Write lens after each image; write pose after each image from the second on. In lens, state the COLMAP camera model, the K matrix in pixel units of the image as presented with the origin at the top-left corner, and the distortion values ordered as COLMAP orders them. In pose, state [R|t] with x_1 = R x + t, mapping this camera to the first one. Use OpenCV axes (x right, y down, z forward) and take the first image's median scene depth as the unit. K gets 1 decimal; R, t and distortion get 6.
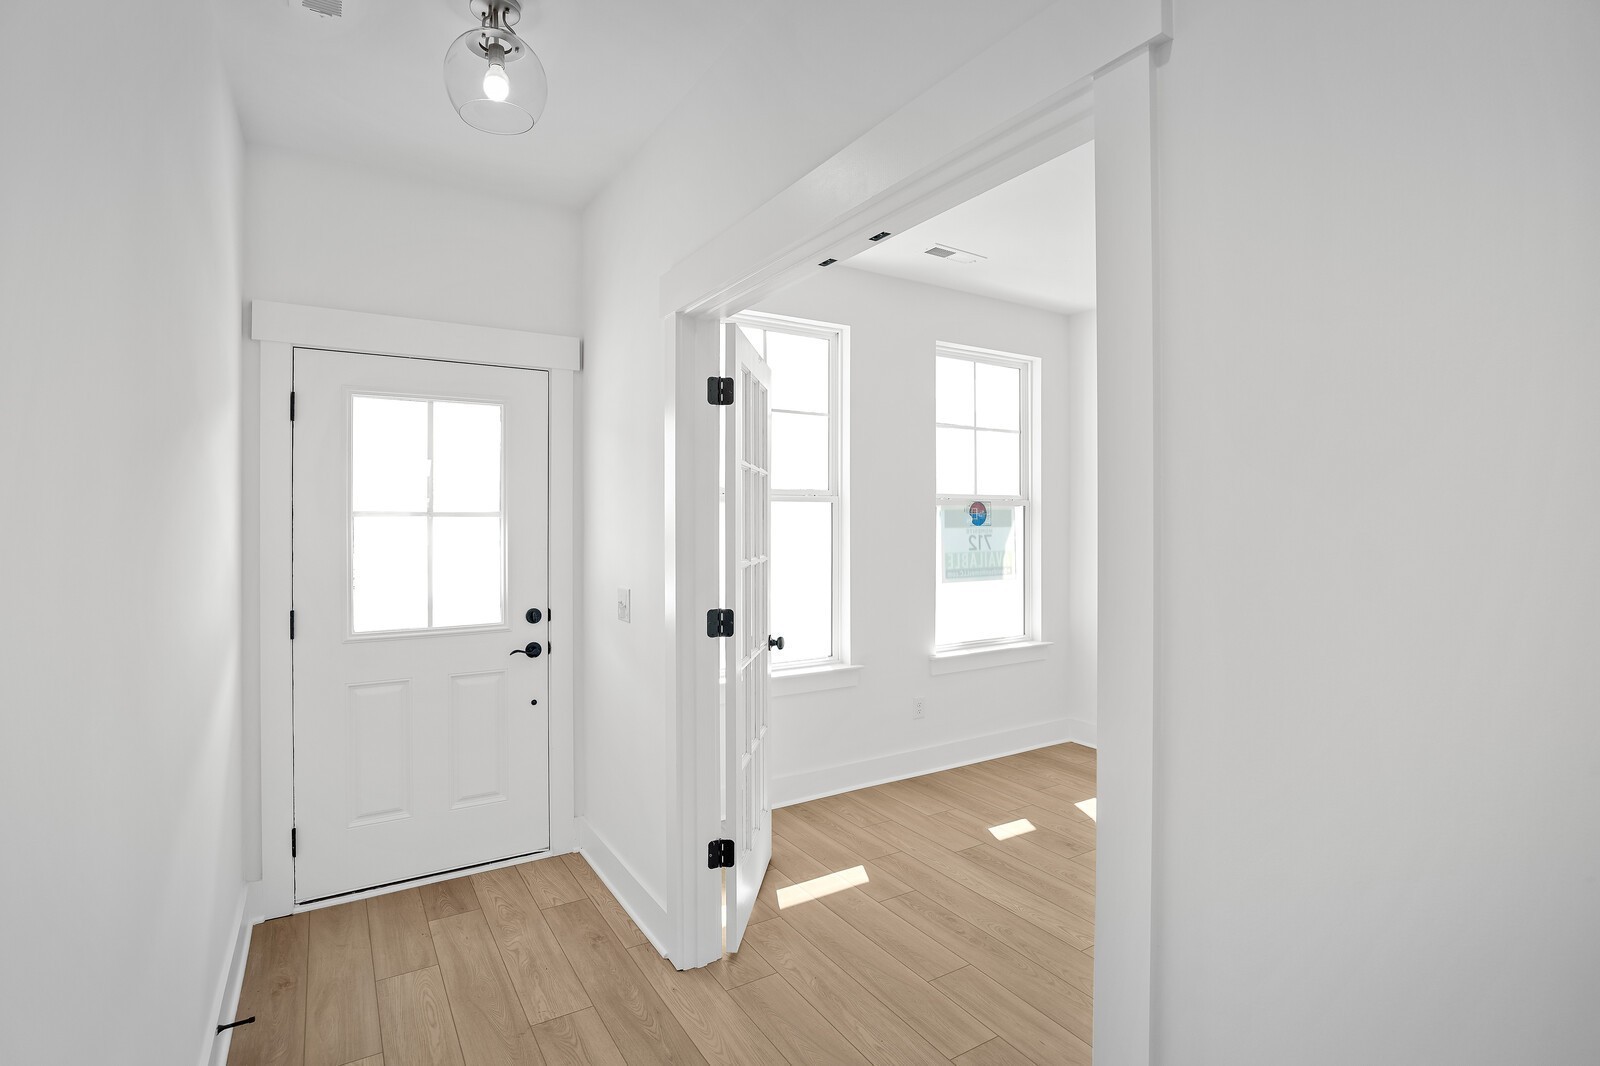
lens RADIAL K [[781.7, 0, 800.0], [0, 781.7, 533.0], [0, 0, 1]] dist [-0.003342, -0.000224]
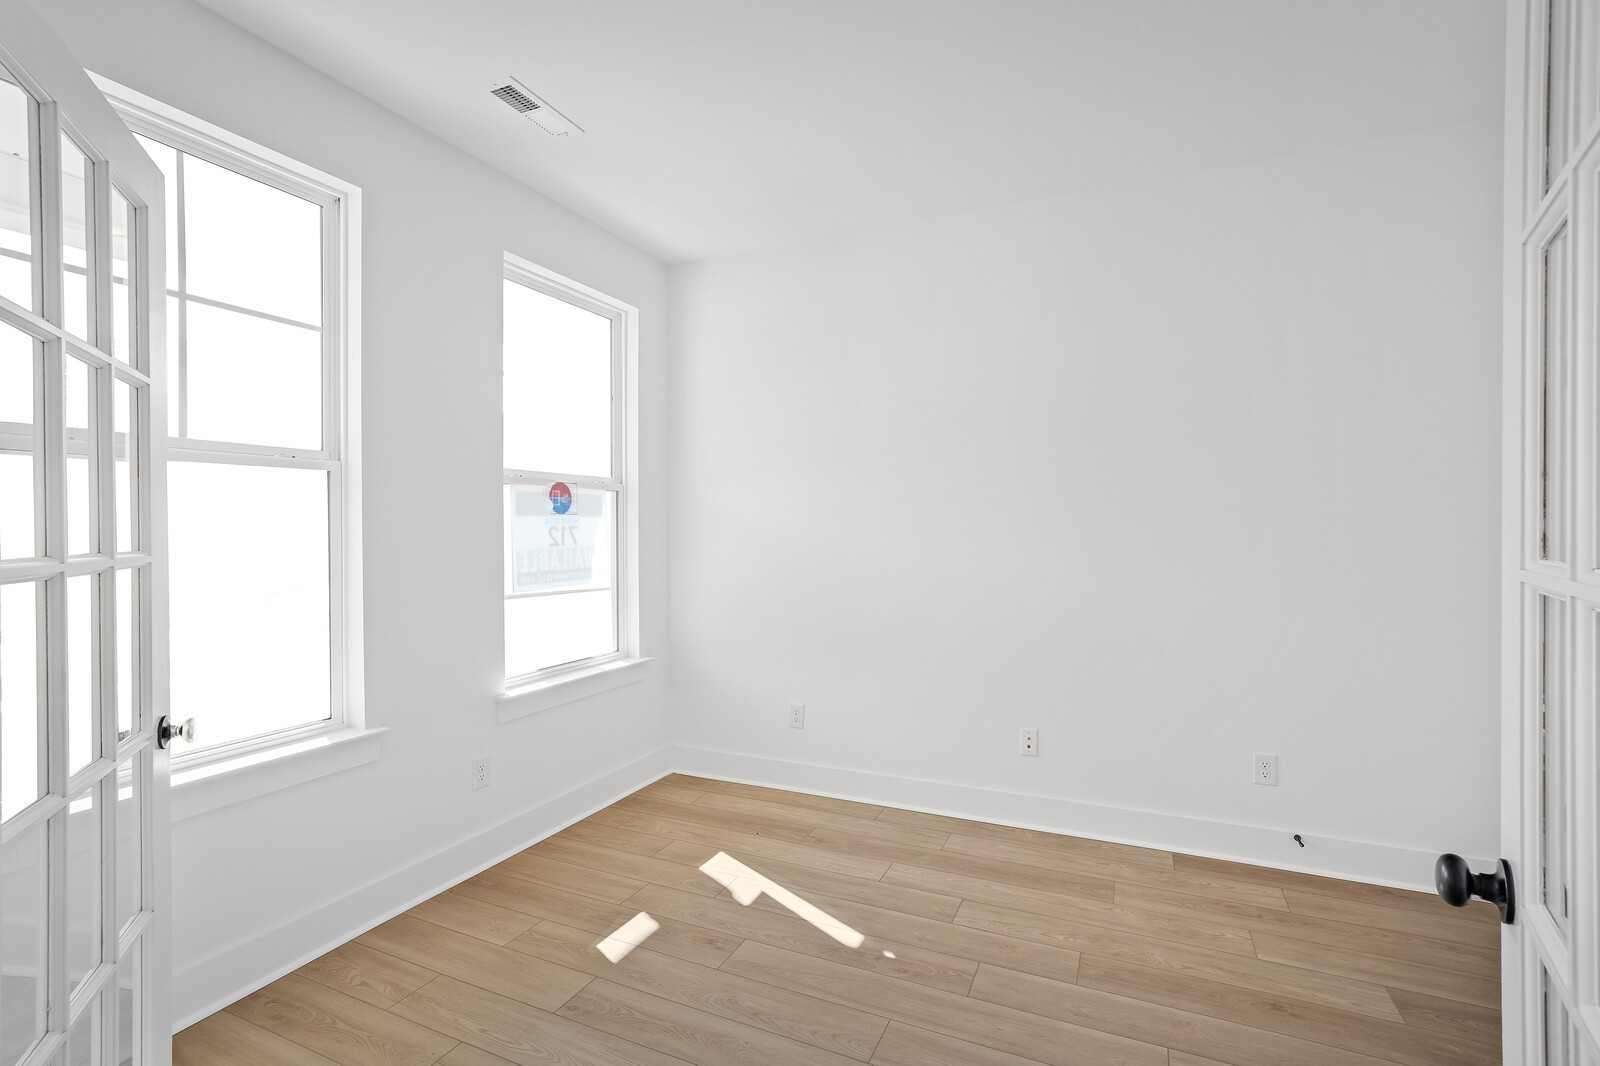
lens RADIAL K [[722.6, 0, 800.0], [0, 722.6, 533.0], [0, 0, 1]] dist [-0.005900, -0.000063]
pose [[0.830021, -0.004064, 0.557718, 0.030812], [0.010120, 0.999919, -0.007774, 0.018135], [-0.557641, 0.012097, 0.829994, 0.307379]]
